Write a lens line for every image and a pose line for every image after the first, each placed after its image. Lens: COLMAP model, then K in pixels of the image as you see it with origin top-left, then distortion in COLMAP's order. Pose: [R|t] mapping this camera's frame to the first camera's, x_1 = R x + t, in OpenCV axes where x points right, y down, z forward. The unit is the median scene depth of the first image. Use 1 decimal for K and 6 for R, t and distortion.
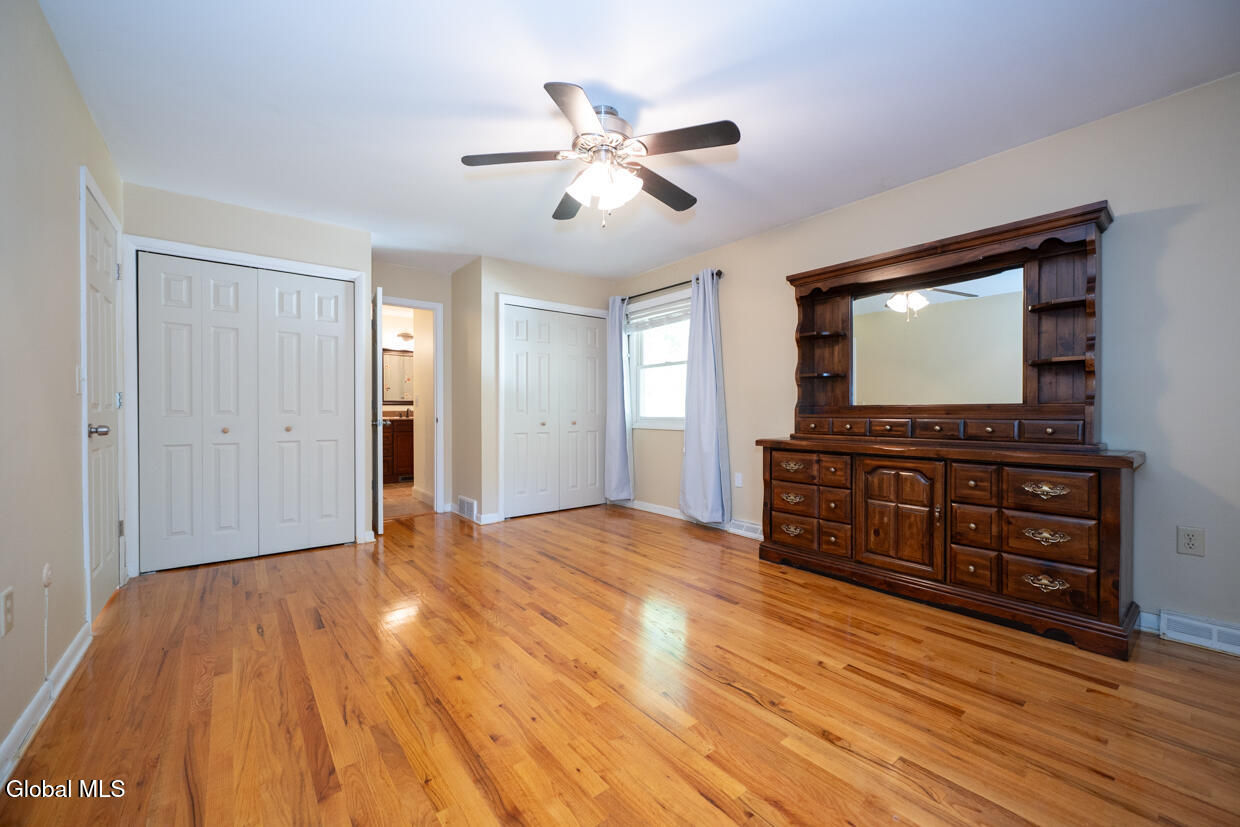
lens RADIAL K [[495.7, 0, 618.9], [0, 495.7, 416.9], [0, 0, 1]] dist [0.004268, 0.000322]
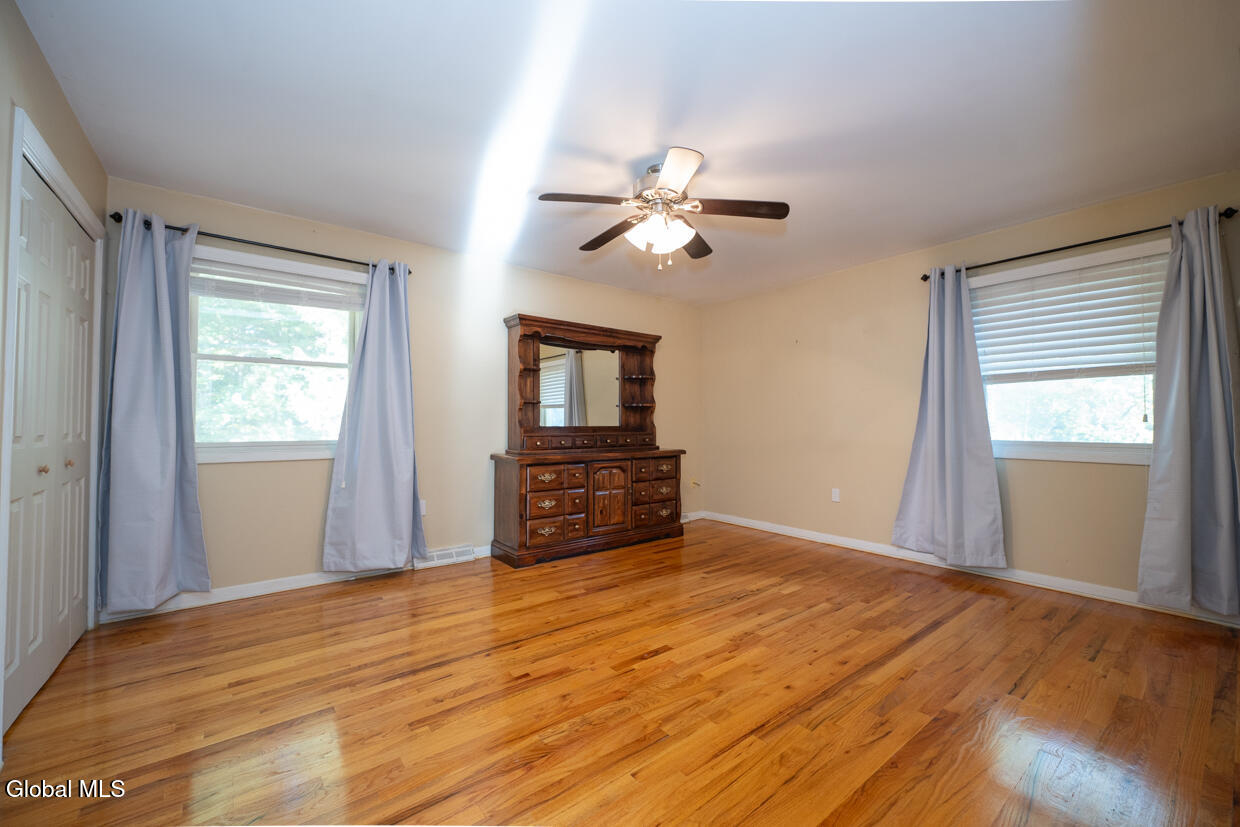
lens RADIAL K [[495.7, 0, 620.3], [0, 495.7, 413.2], [0, 0, 1]] dist [0.004268, 0.000322]
pose [[-0.011917, 0.023079, 0.999663, -0.994979], [0.007626, 0.999707, -0.022989, -0.031498], [-0.999900, 0.007349, -0.012089, 0.969968]]
